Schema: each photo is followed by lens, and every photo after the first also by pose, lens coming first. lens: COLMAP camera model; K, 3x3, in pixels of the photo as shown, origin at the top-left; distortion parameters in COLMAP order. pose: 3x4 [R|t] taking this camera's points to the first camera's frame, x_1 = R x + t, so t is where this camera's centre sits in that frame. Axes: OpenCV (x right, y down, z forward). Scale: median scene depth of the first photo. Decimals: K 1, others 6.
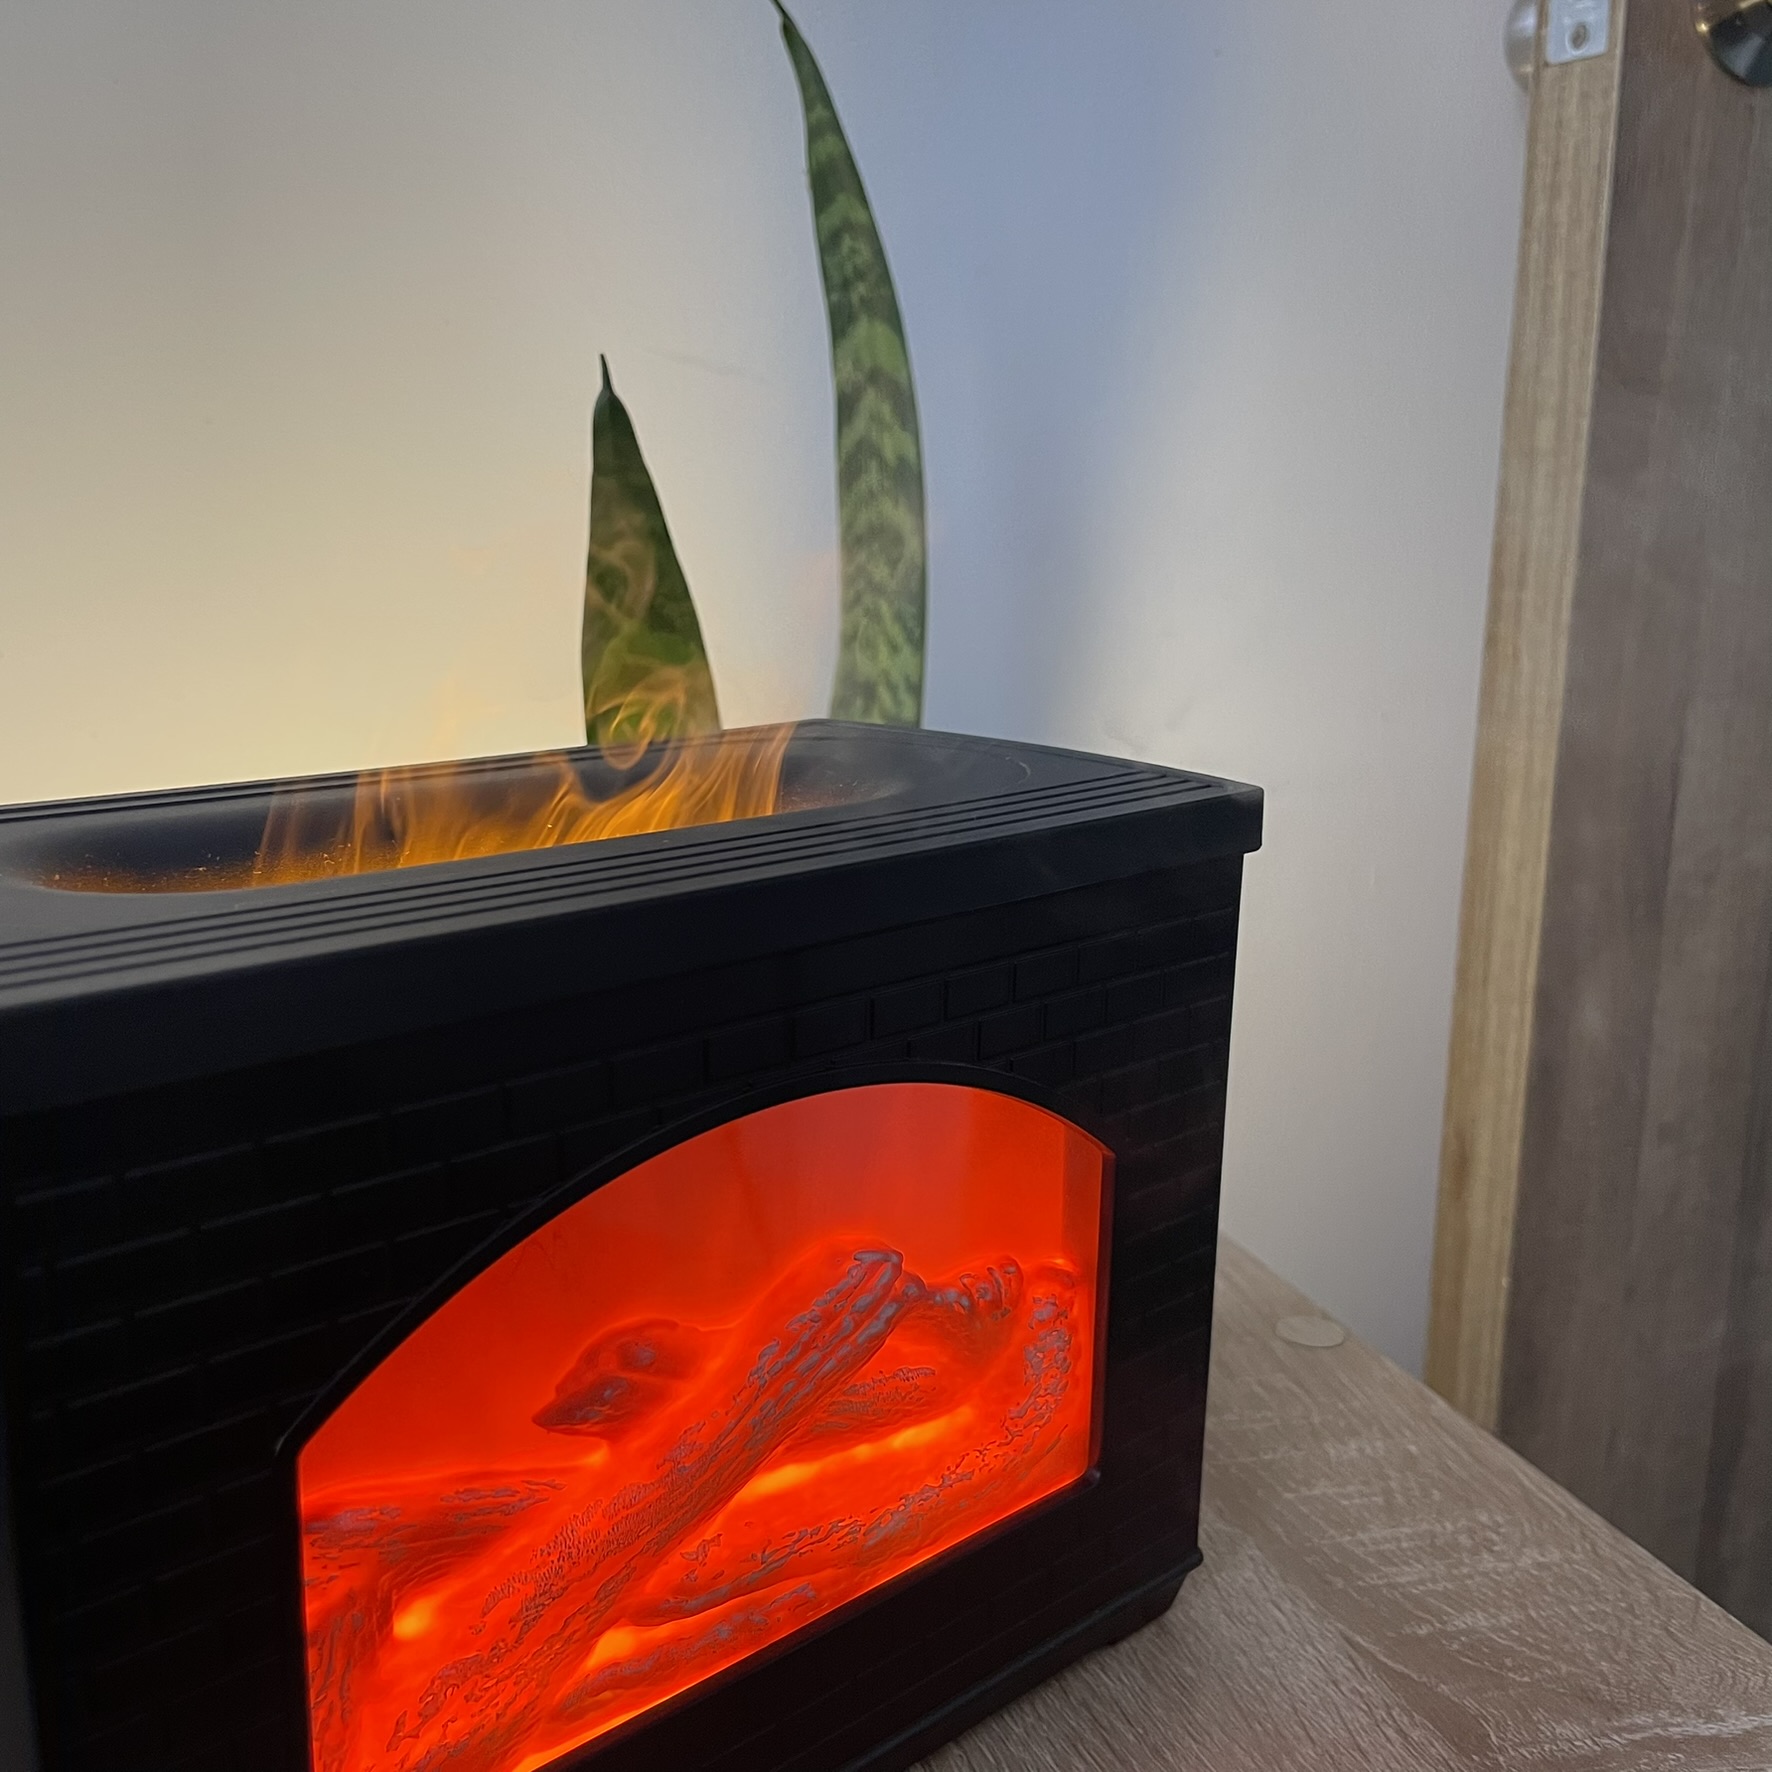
lens RADIAL K [[1846.9, 0, 879.1], [0, 1846.9, 889.5], [0, 0, 1]] dist [0.073228, -0.120389]
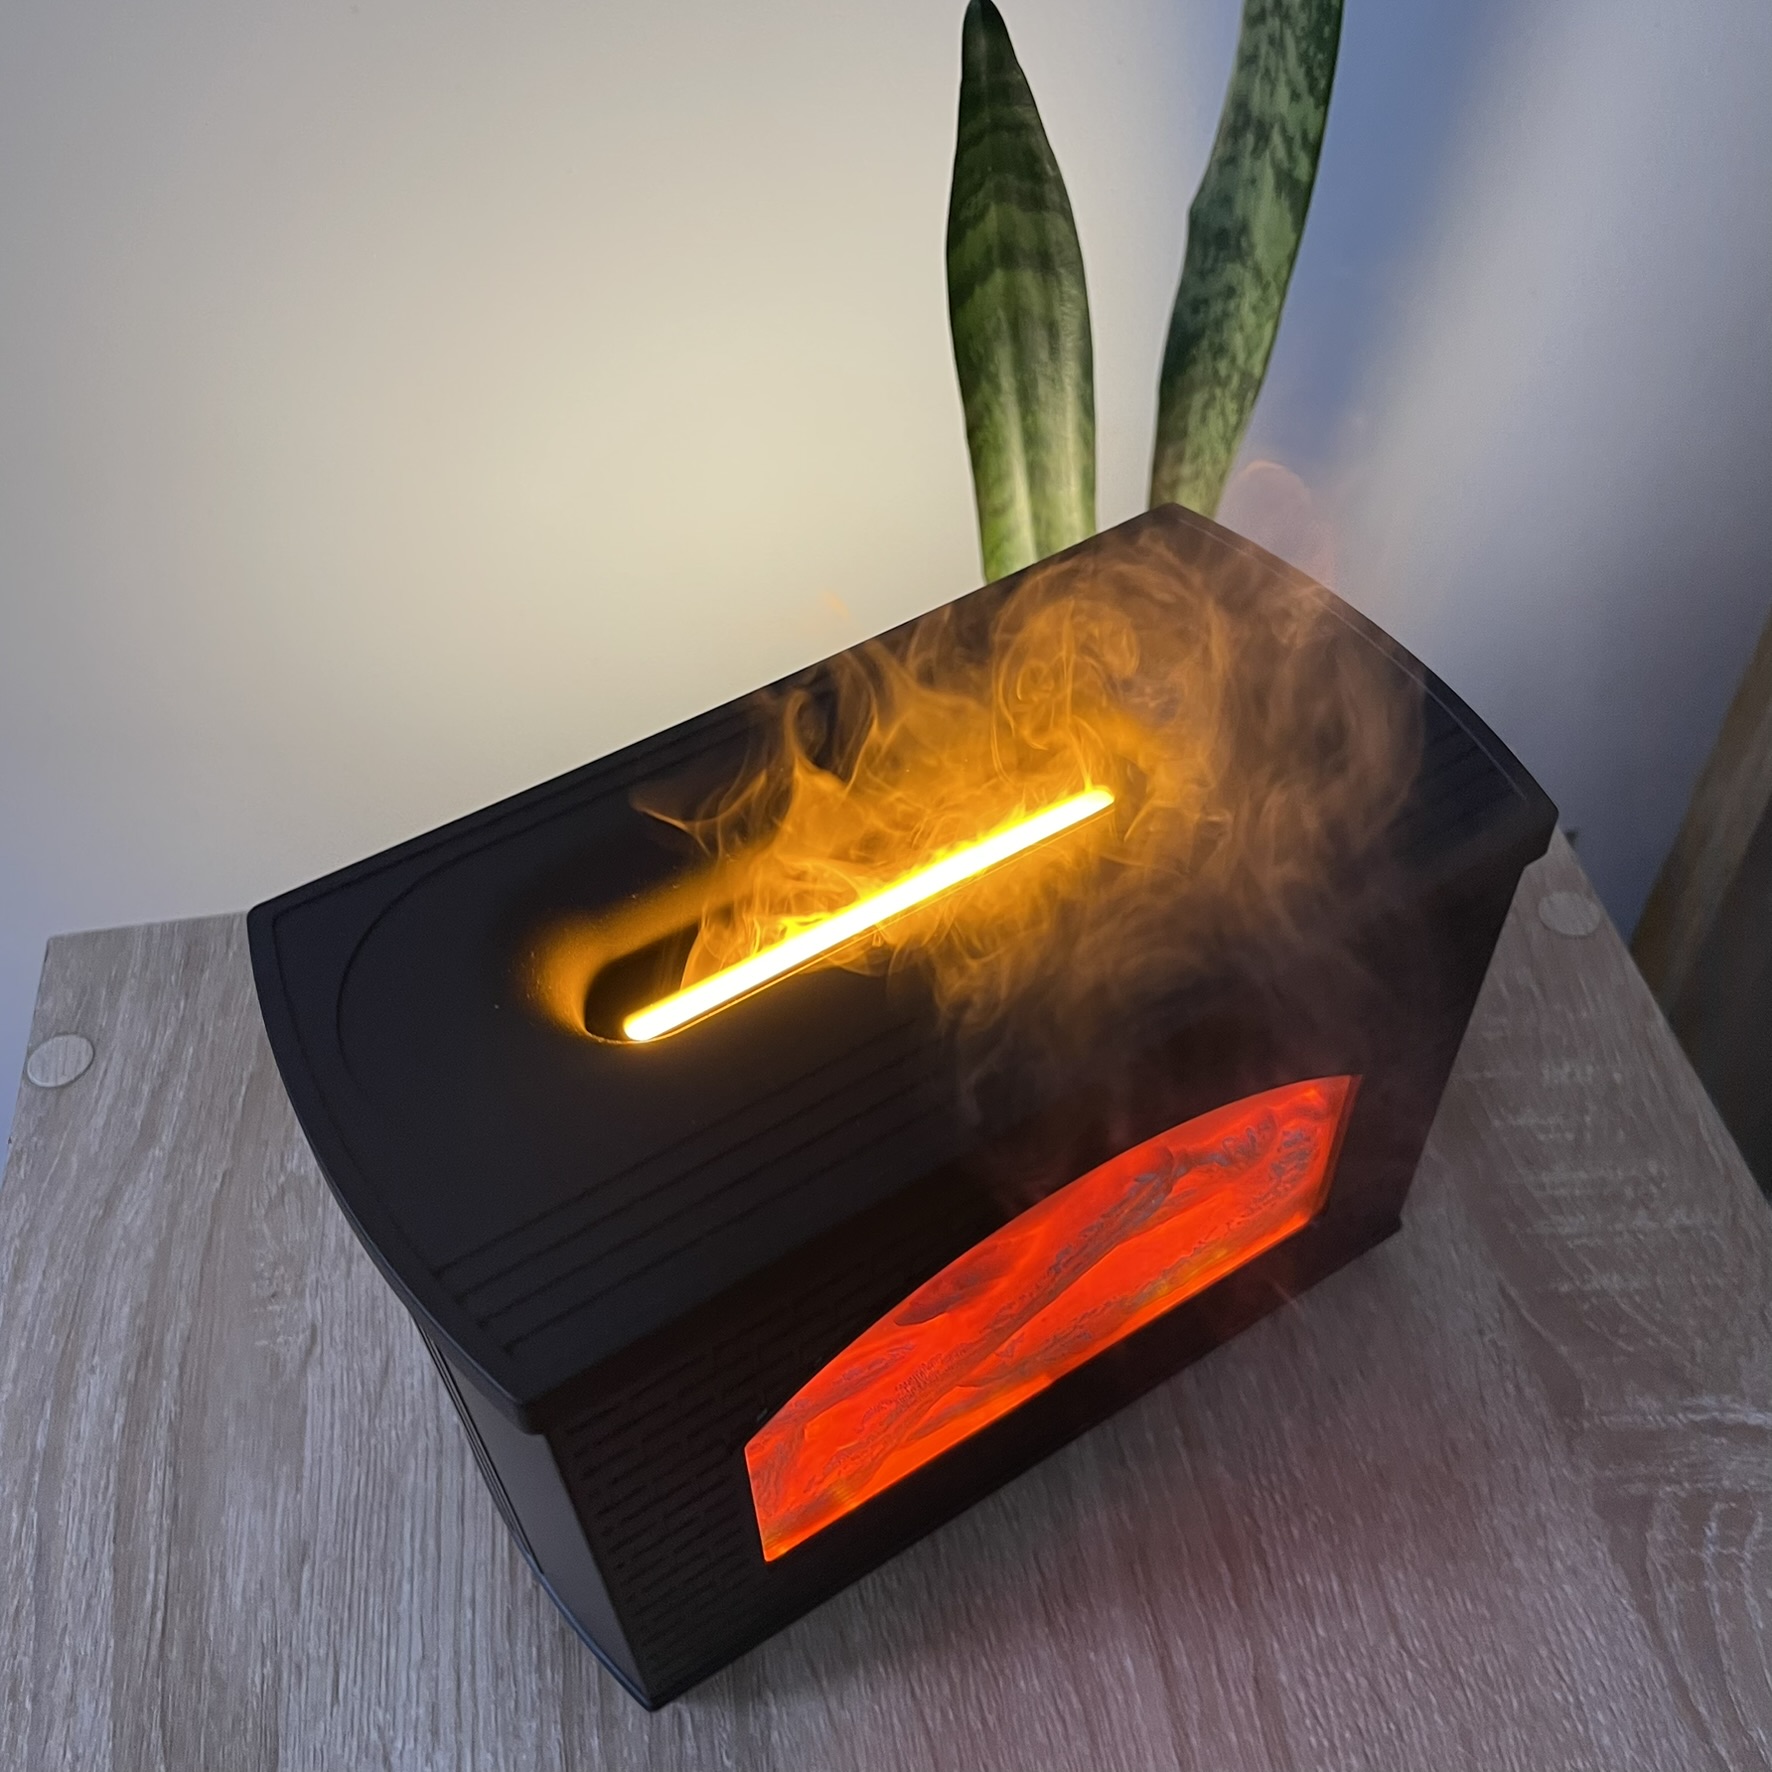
lens RADIAL K [[1860.6, 0, 917.7], [0, 1860.6, 886.2], [0, 0, 1]] dist [0.073661, -0.127234]
pose [[0.983795, 0.111292, -0.140573, -0.001467], [-0.007782, 0.809797, 0.586658, -0.645628], [0.179127, -0.576057, 0.797541, 0.033326]]
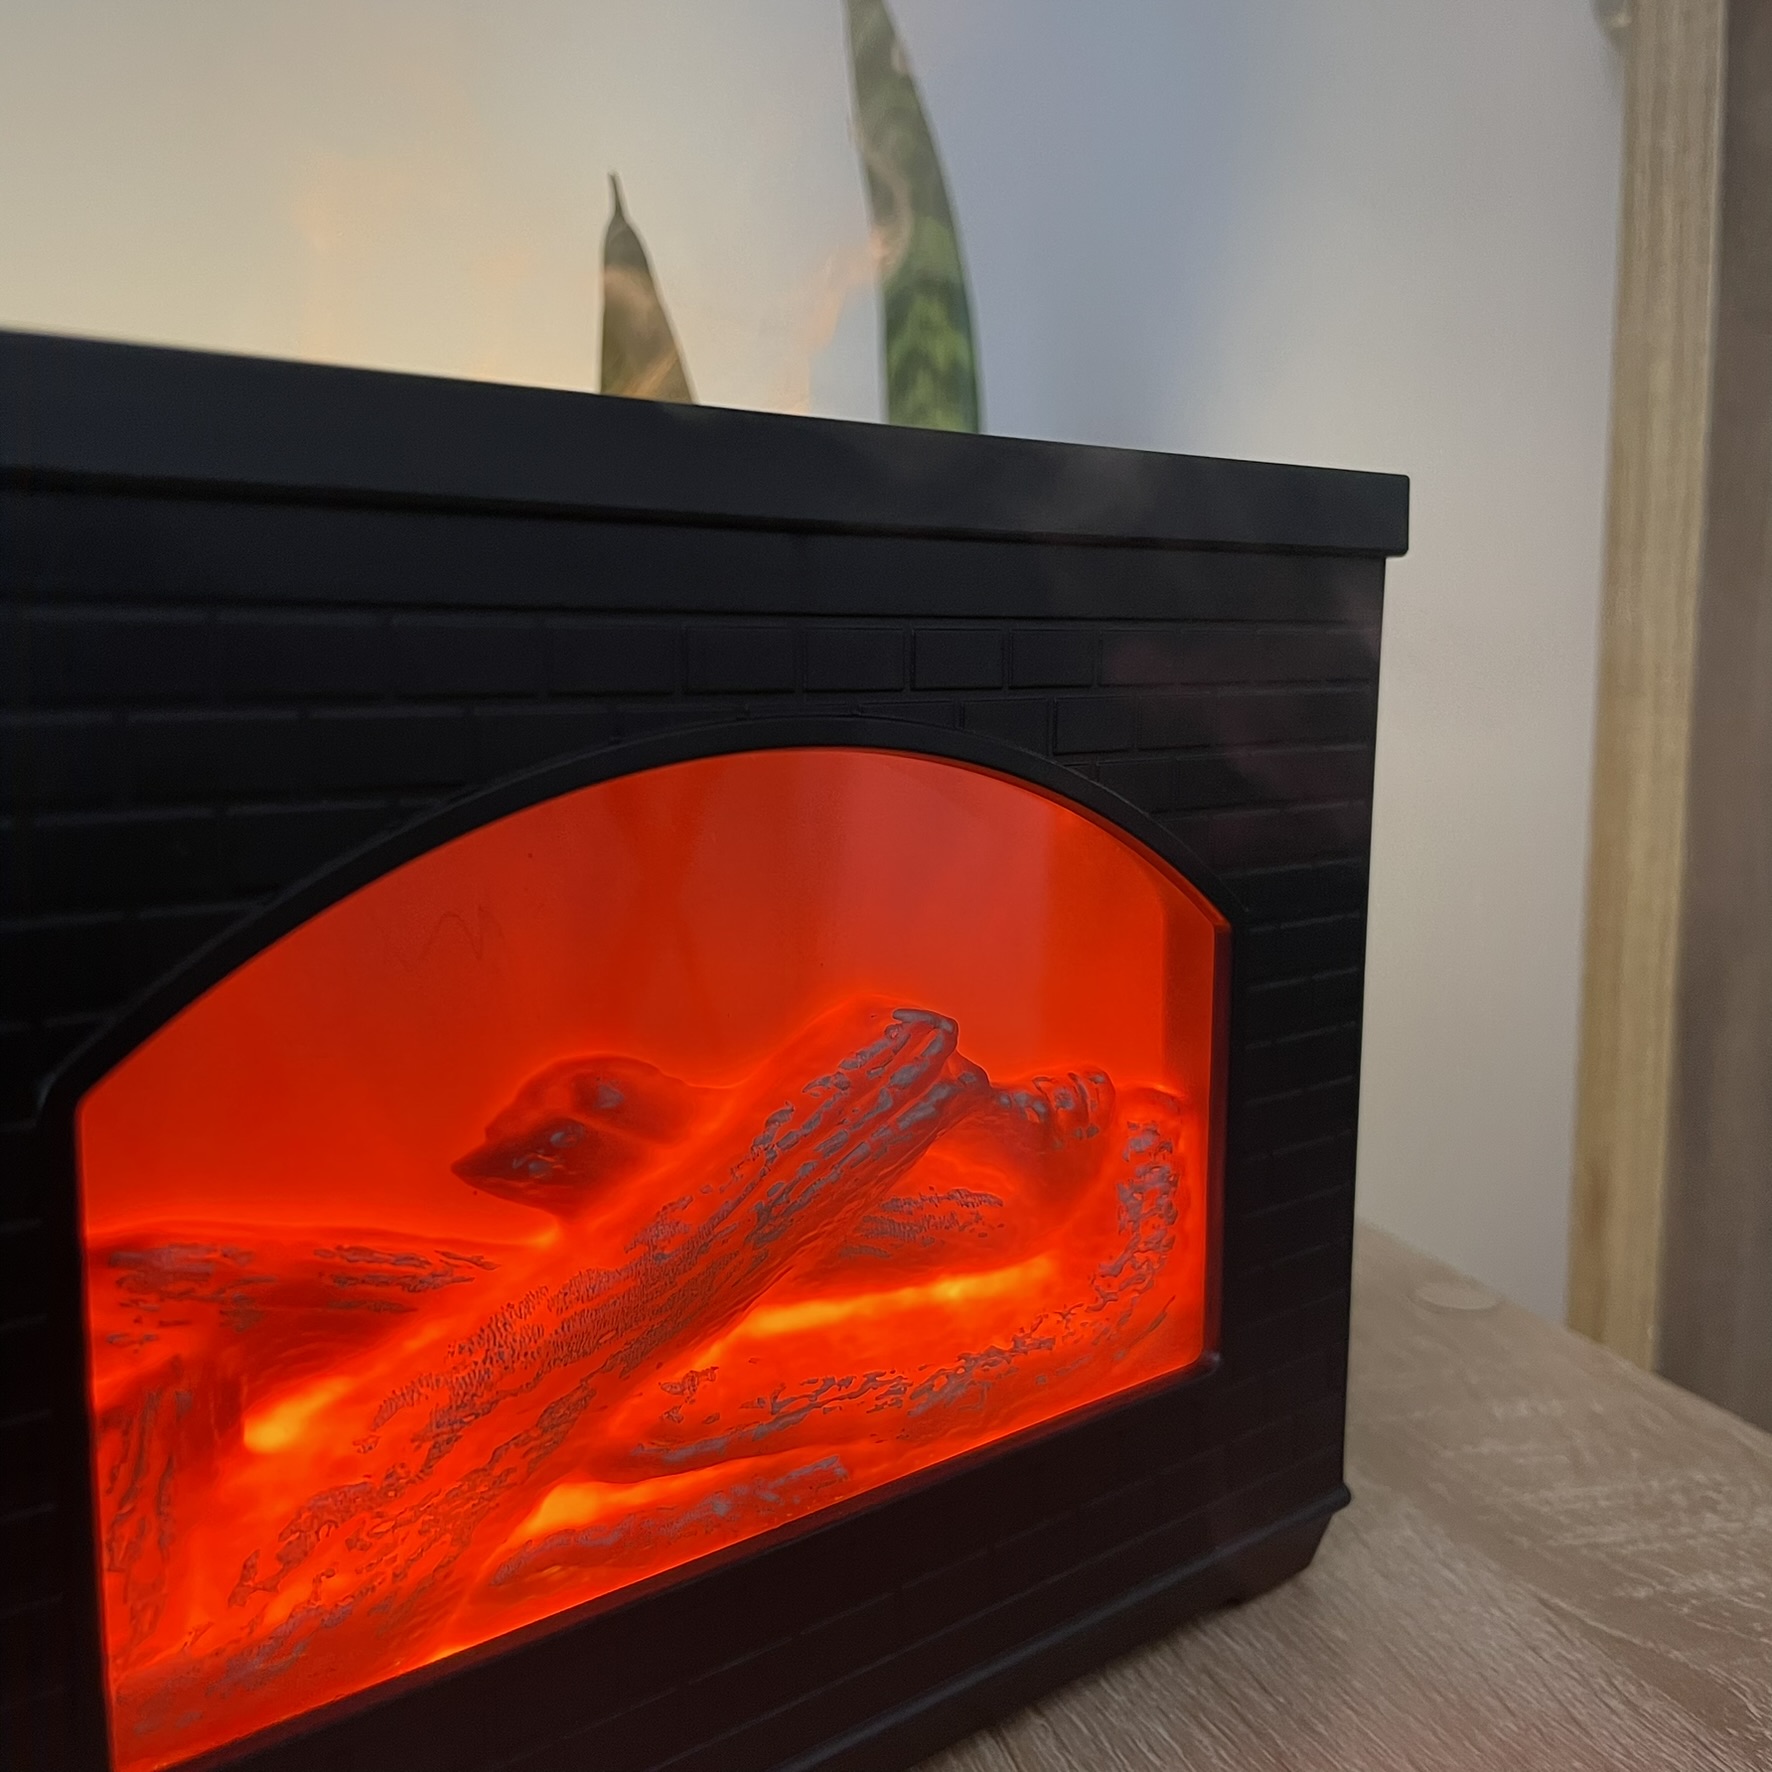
lens RADIAL K [[1858.9, 0, 874.8], [0, 1858.9, 891.6], [0, 0, 1]] dist [0.070893, -0.131140]
pose [[0.999327, -0.009971, -0.035314, 0.005446], [0.006827, 0.996092, -0.088054, 0.187442], [0.036054, 0.087754, 0.995490, 0.204779]]
